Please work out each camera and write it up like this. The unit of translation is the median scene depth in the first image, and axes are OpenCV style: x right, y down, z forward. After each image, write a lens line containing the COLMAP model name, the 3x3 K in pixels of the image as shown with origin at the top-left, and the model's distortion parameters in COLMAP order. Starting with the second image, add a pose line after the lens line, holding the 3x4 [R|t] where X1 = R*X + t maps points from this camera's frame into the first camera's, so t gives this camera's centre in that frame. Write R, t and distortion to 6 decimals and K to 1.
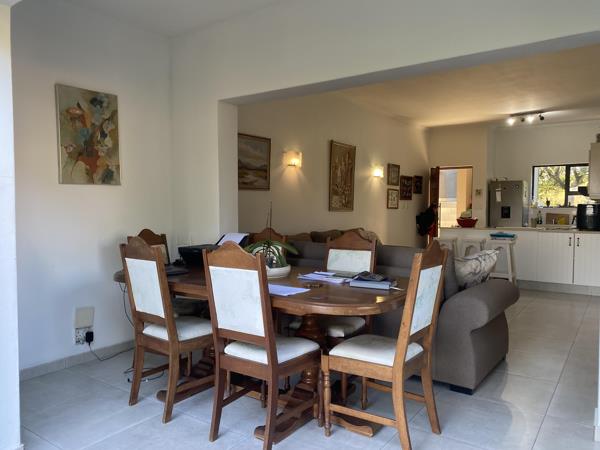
lens RADIAL K [[458.9, 0, 300.3], [0, 458.9, 225.6], [0, 0, 1]] dist [0.026147, -0.032038]
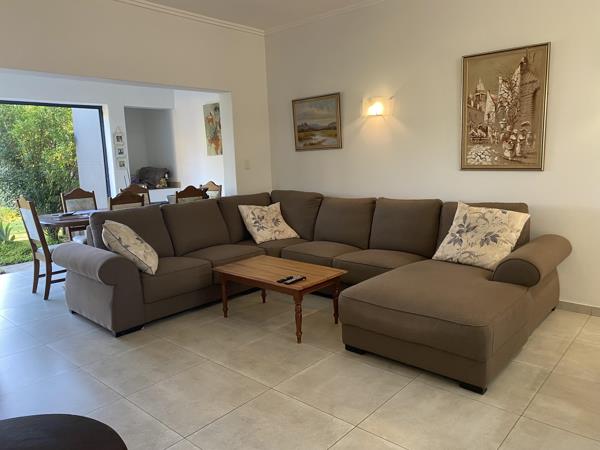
lens RADIAL K [[458.9, 0, 300.0], [0, 458.9, 225.5], [0, 0, 1]] dist [0.026147, -0.032038]
pose [[-0.117869, 0.152189, -0.981298, 0.923385], [-0.006723, 0.988041, 0.154043, -0.067061], [0.993006, 0.024754, -0.115436, 1.059262]]
